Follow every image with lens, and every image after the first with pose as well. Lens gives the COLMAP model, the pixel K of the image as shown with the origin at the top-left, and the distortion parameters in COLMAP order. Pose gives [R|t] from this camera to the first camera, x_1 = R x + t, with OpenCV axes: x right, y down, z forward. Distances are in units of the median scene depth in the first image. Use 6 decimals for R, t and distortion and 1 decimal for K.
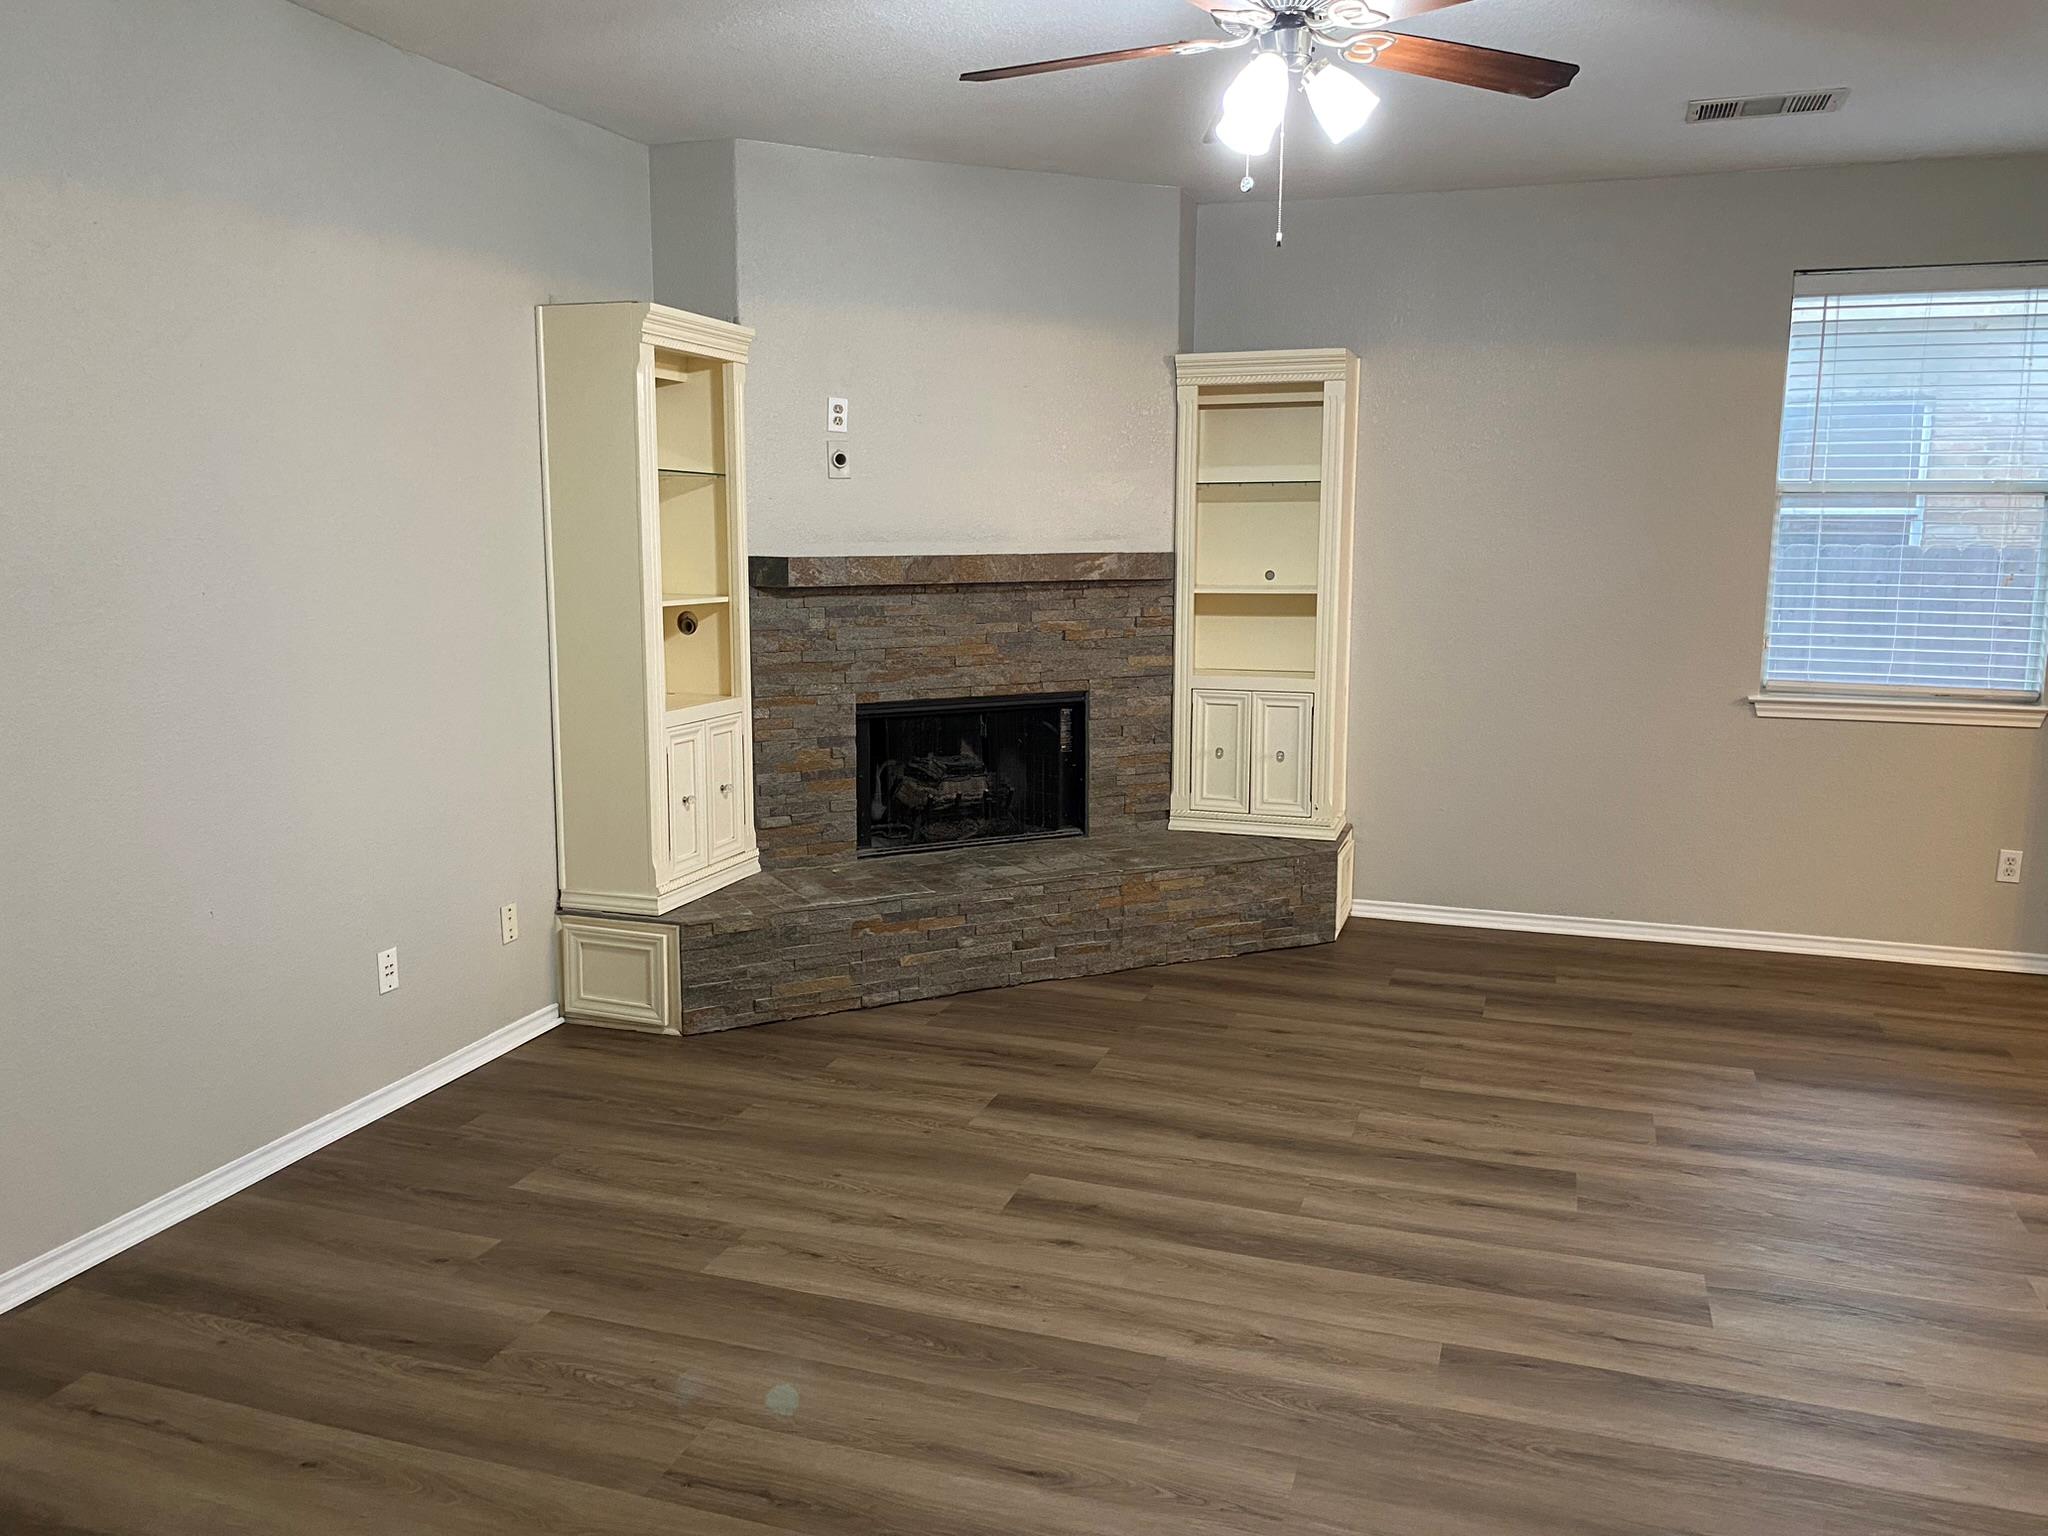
lens RADIAL K [[1566.9, 0, 1026.9], [0, 1566.9, 751.9], [0, 0, 1]] dist [0.104062, -0.167310]
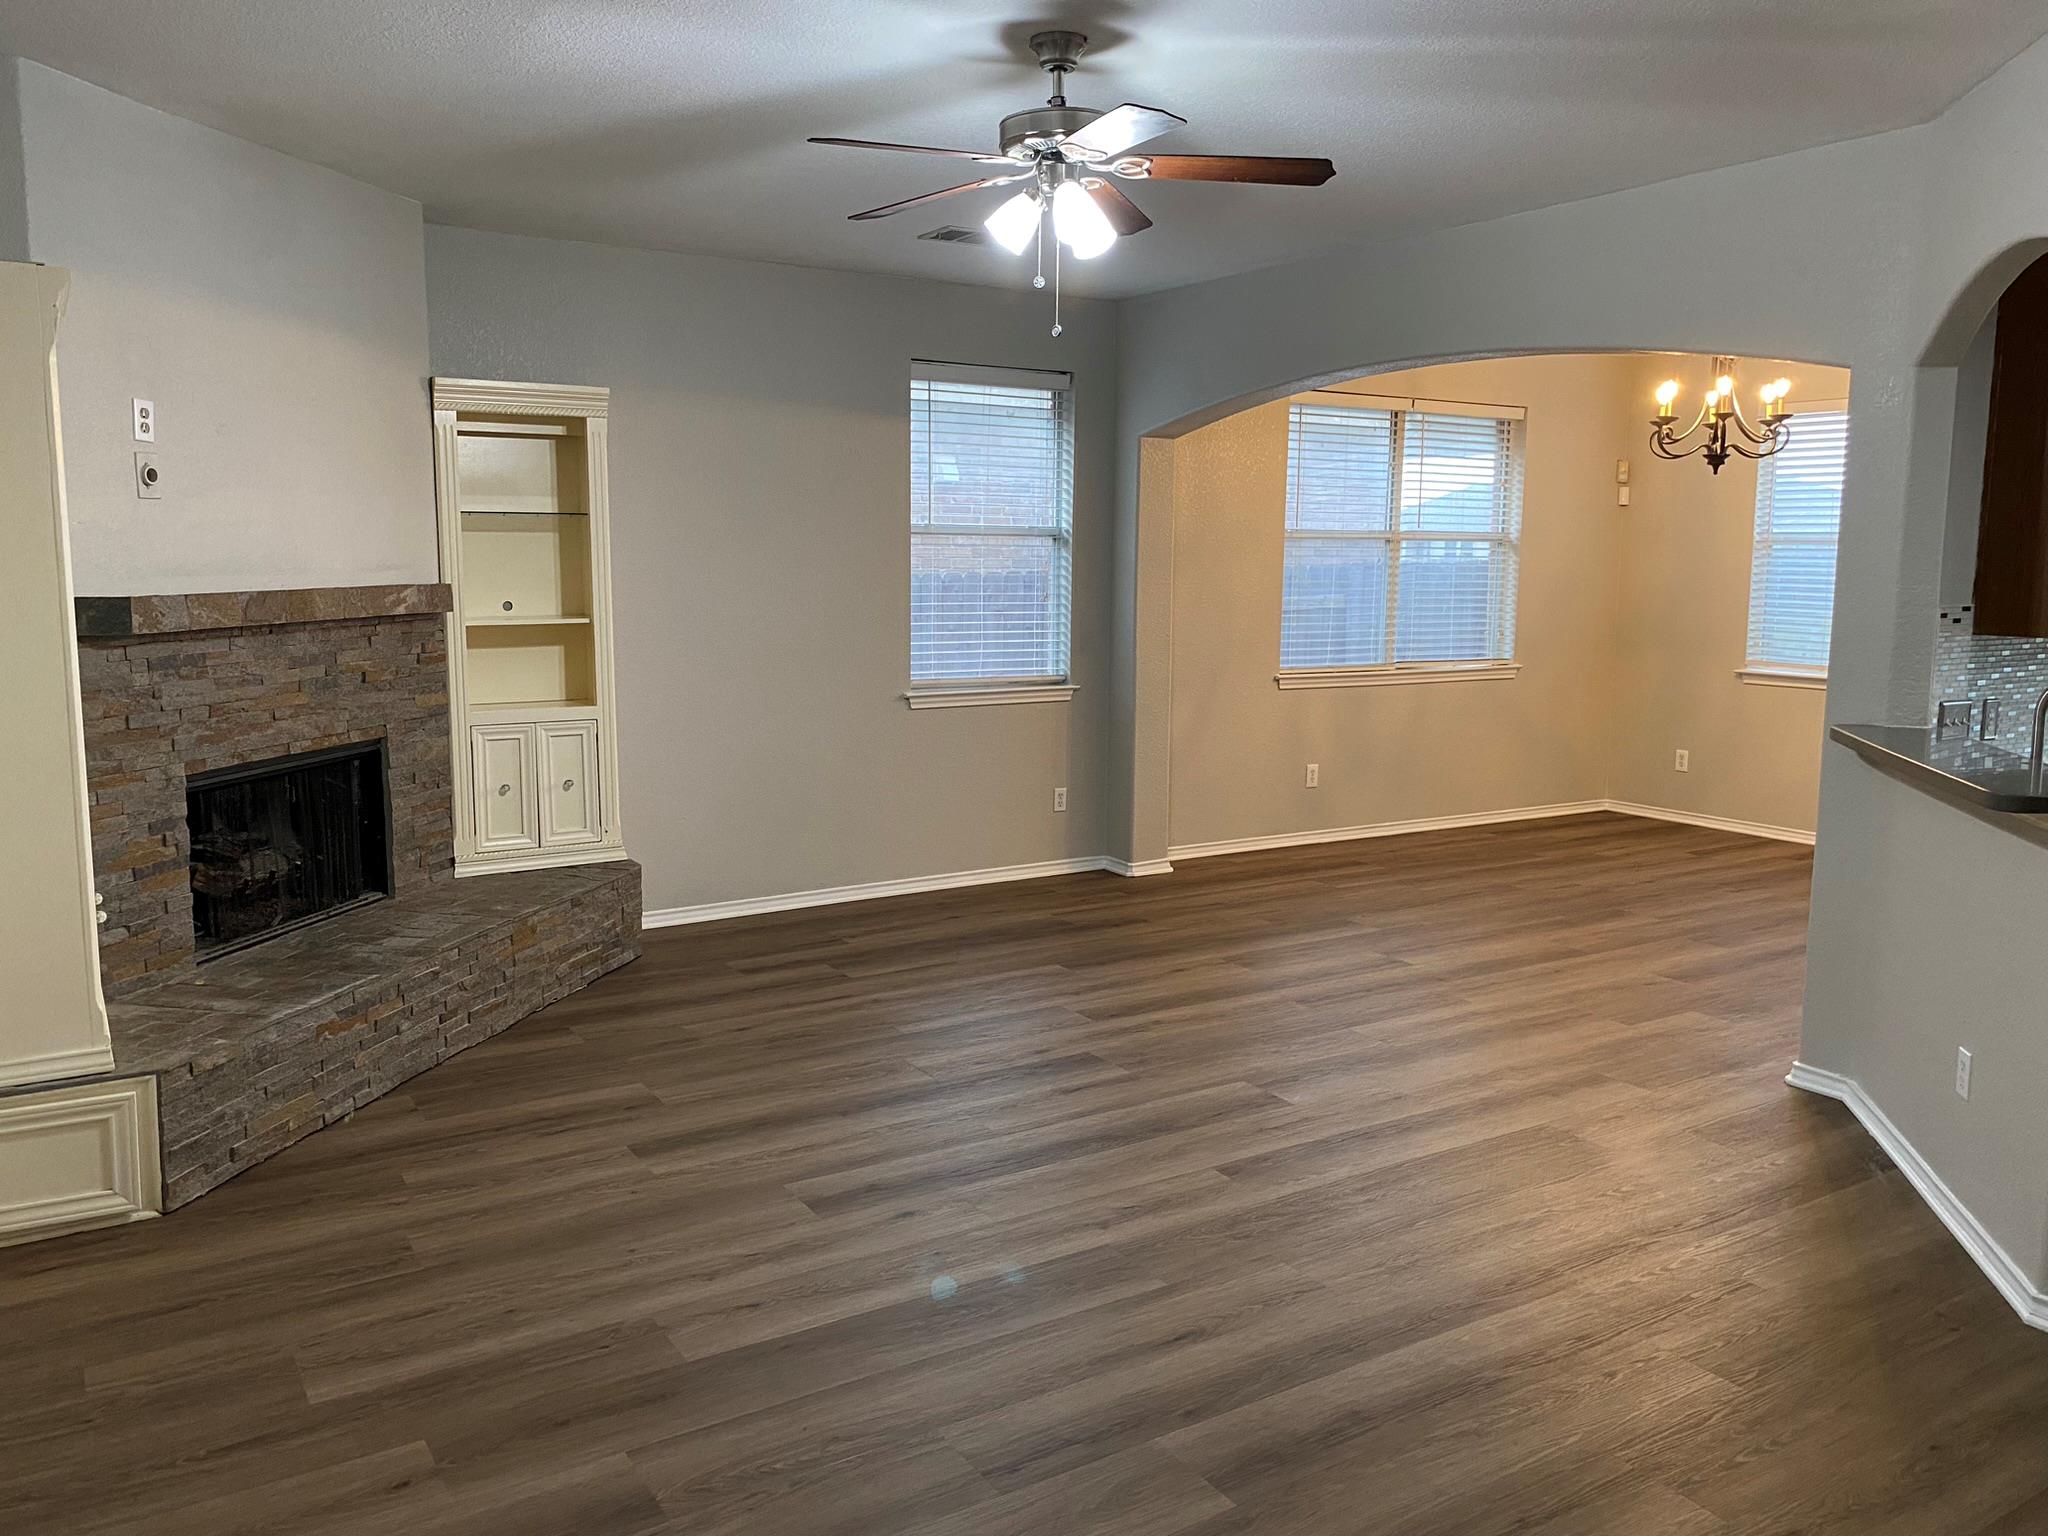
lens RADIAL K [[1566.9, 0, 1026.9], [0, 1566.9, 751.9], [0, 0, 1]] dist [0.104062, -0.167310]
pose [[0.627786, -0.099625, 0.771984, -0.475244], [0.113850, 0.992862, 0.035546, -0.022888], [-0.770015, 0.065575, 0.634647, 0.145355]]
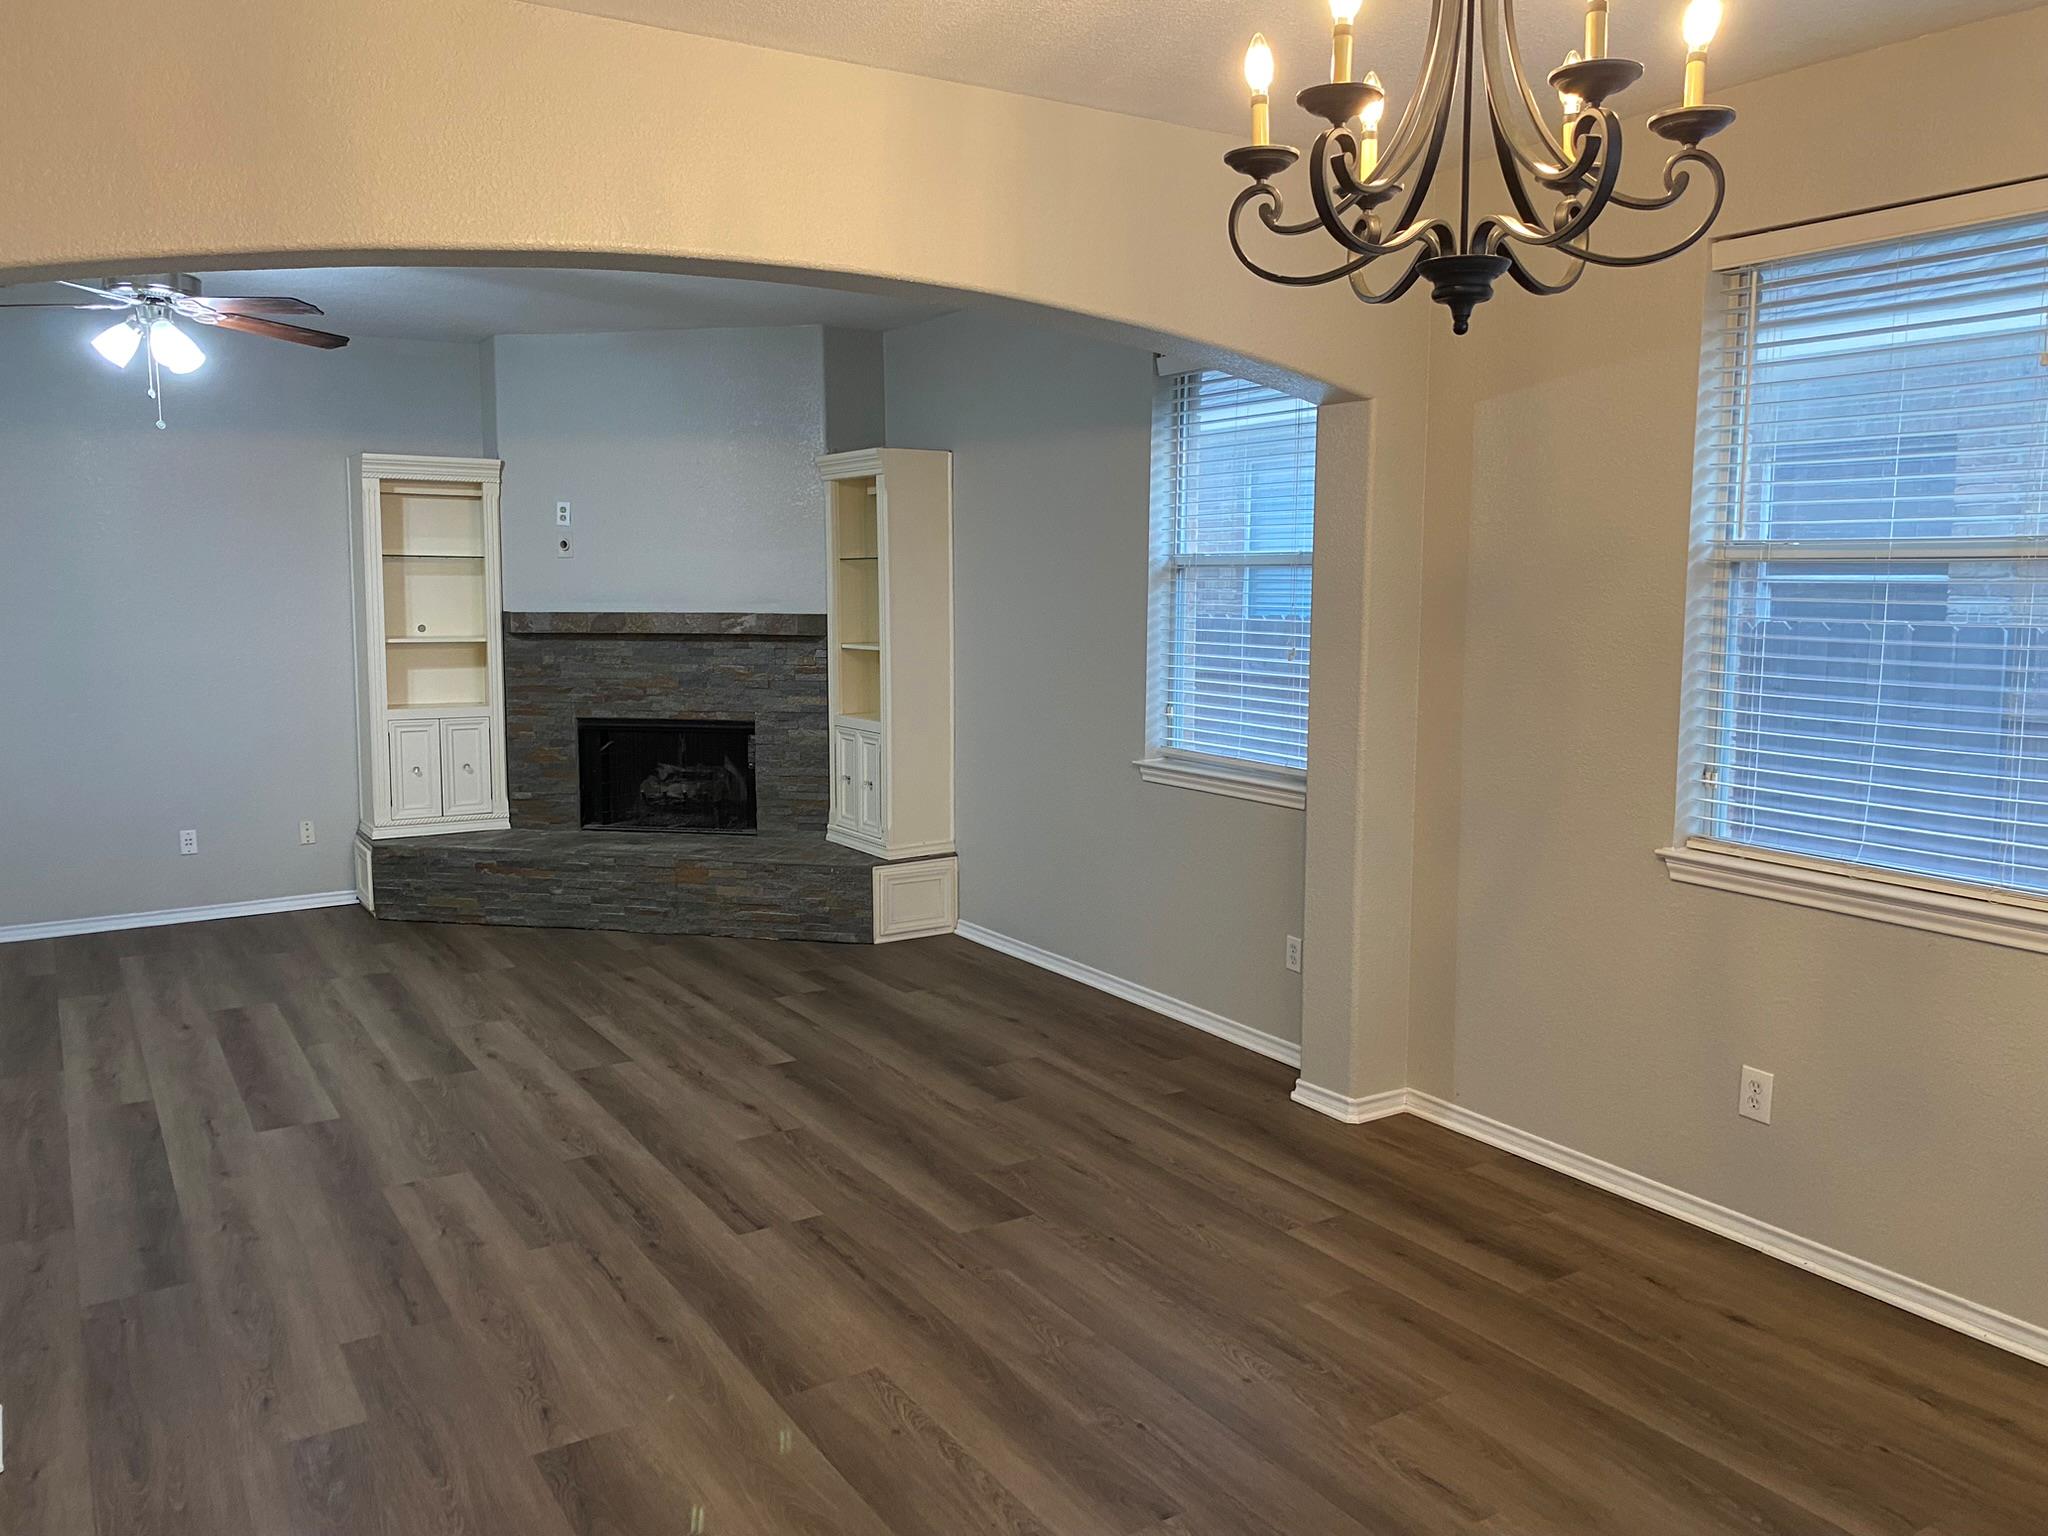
lens RADIAL K [[1566.9, 0, 1026.9], [0, 1566.9, 751.9], [0, 0, 1]] dist [0.104062, -0.167310]
pose [[0.771984, 0.066825, -0.632119, 1.108140], [-0.093477, 0.995582, -0.008910, -0.025513], [0.628731, 0.065967, 0.774820, 0.166971]]
